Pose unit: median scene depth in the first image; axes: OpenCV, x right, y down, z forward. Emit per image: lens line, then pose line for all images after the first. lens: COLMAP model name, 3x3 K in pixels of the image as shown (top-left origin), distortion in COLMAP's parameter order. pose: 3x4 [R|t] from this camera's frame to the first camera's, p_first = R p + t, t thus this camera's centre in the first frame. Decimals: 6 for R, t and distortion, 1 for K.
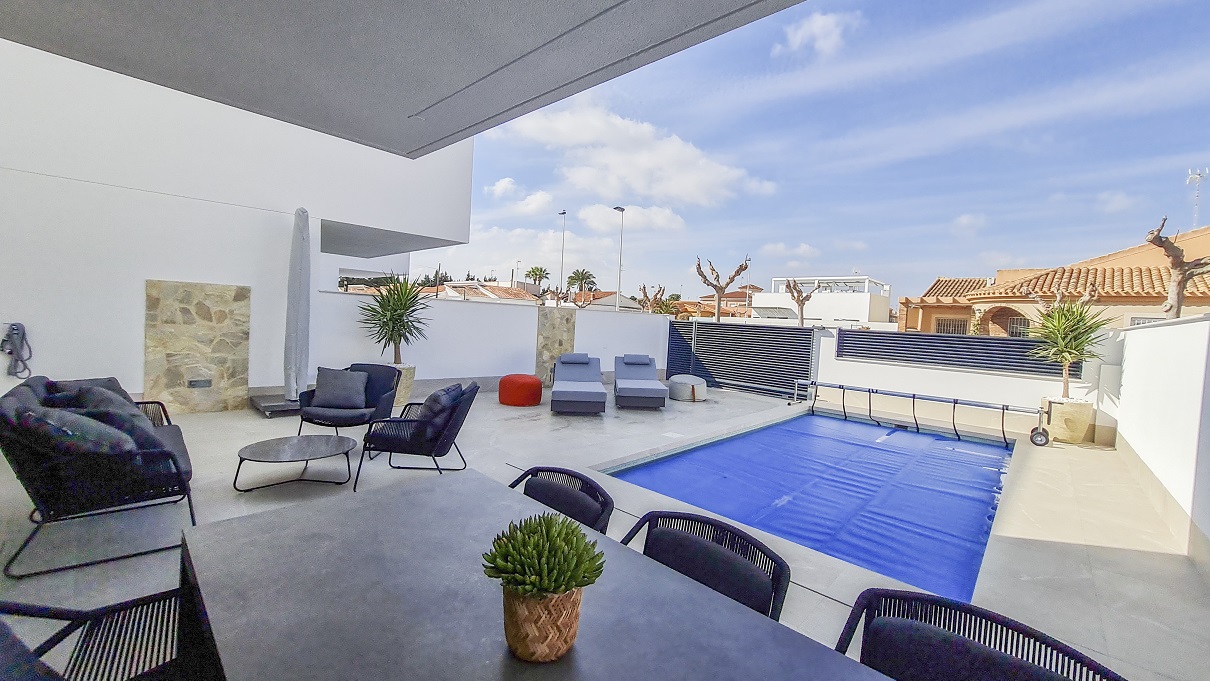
lens RADIAL K [[471.6, 0, 608.0], [0, 471.6, 338.5], [0, 0, 1]] dist [-0.002356, -0.000388]
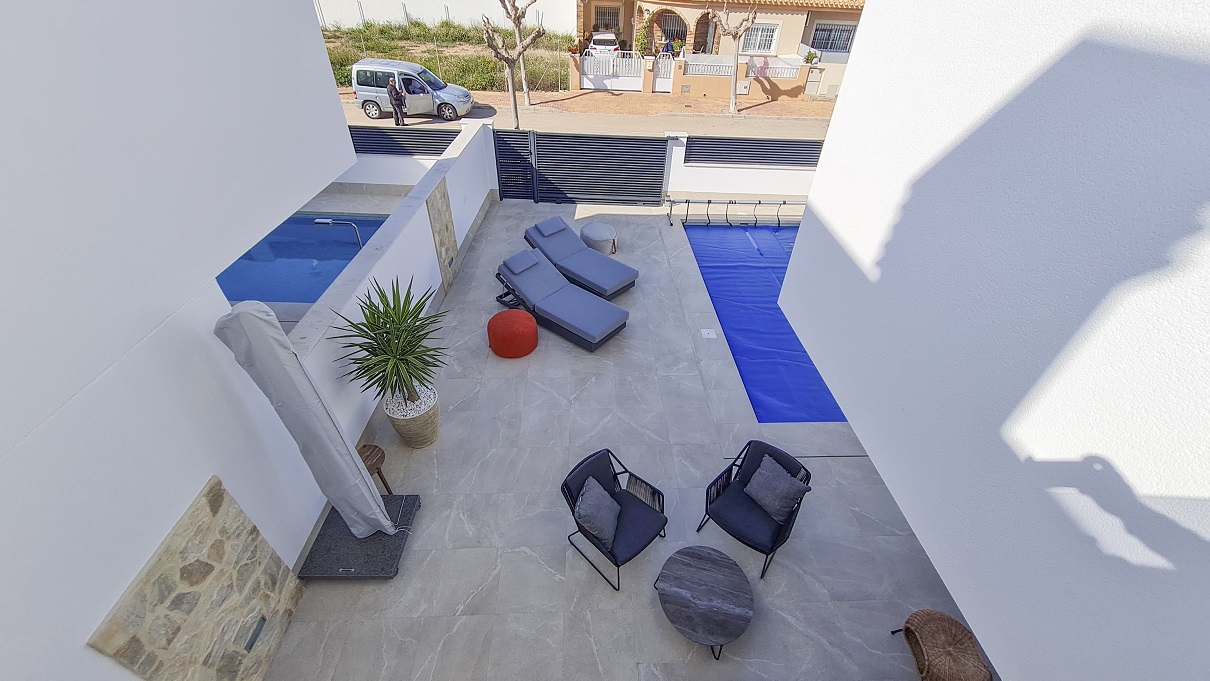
lens RADIAL K [[471.6, 0, 607.2], [0, 471.6, 339.9], [0, 0, 1]] dist [-0.002356, -0.000388]
pose [[0.702216, -0.464510, 0.539558, -0.442442], [0.028145, 0.775364, 0.630887, -0.345996], [-0.711407, -0.427833, 0.557546, 0.322374]]
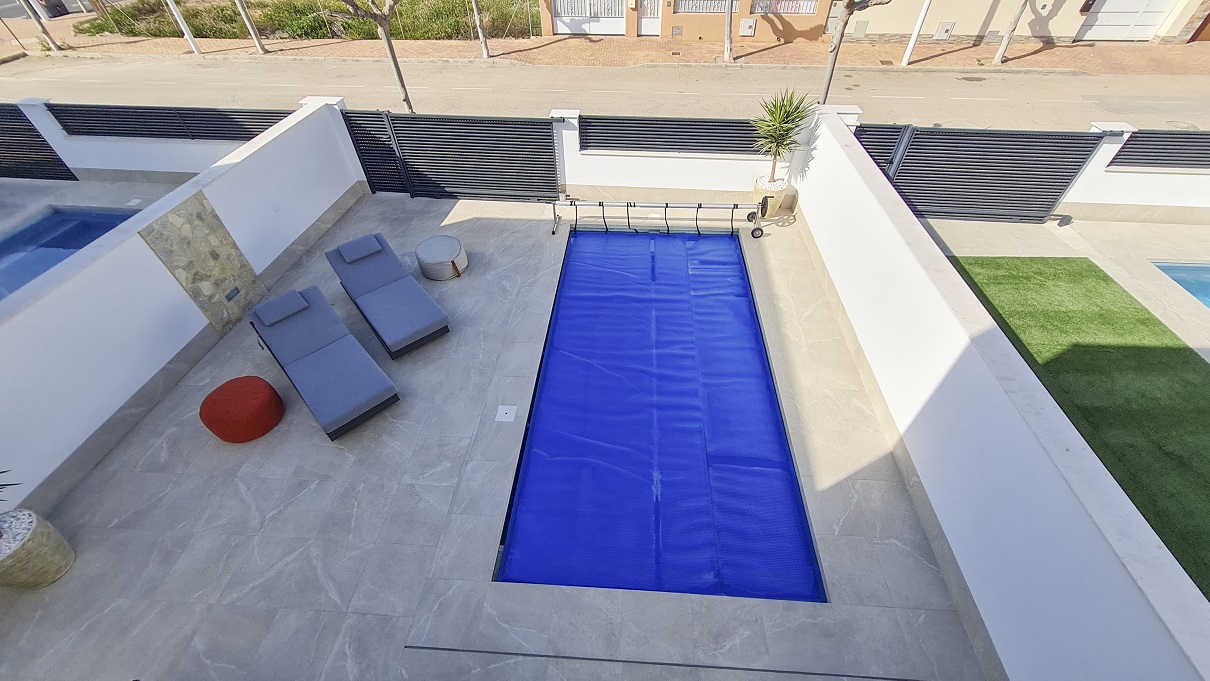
lens RADIAL K [[471.6, 0, 610.1], [0, 471.6, 339.0], [0, 0, 1]] dist [-0.002356, -0.000388]
pose [[0.772084, -0.488772, 0.406188, -0.004234], [0.074081, 0.704003, 0.706323, -0.329840], [-0.631188, -0.515250, 0.579759, 0.268722]]
